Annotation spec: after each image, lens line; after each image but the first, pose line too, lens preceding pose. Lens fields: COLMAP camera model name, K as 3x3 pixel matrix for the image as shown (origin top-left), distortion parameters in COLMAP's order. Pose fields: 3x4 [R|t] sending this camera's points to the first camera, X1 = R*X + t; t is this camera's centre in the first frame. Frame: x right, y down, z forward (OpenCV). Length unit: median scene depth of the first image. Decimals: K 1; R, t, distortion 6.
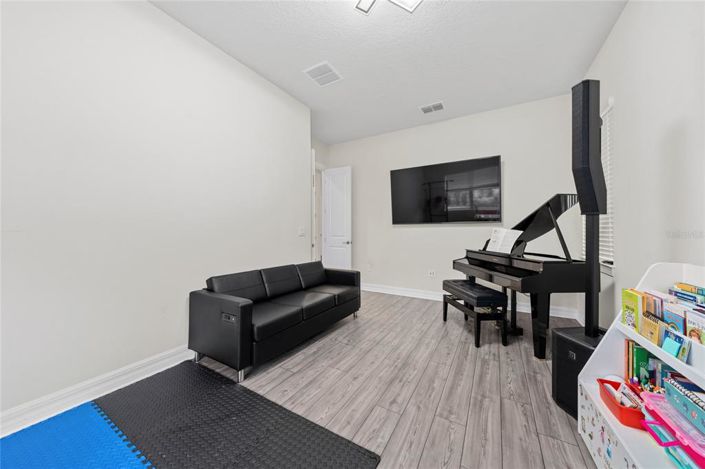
lens RADIAL K [[241.8, 0, 353.9], [0, 241.8, 233.1], [0, 0, 1]] dist [-0.000182, -0.000012]
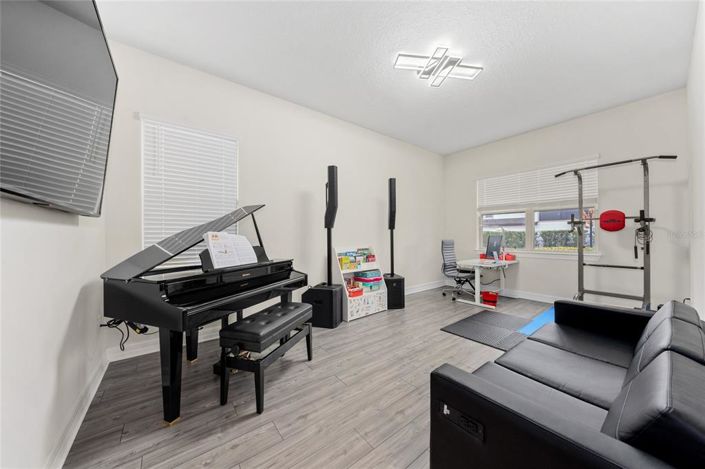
lens RADIAL K [[241.8, 0, 350.7], [0, 241.8, 234.6], [0, 0, 1]] dist [-0.000182, -0.000012]
pose [[-0.925771, 0.004019, 0.378063, 0.010070], [0.003804, 0.999992, -0.001315, -0.013174], [-0.378065, 0.000221, -0.925779, 2.121968]]
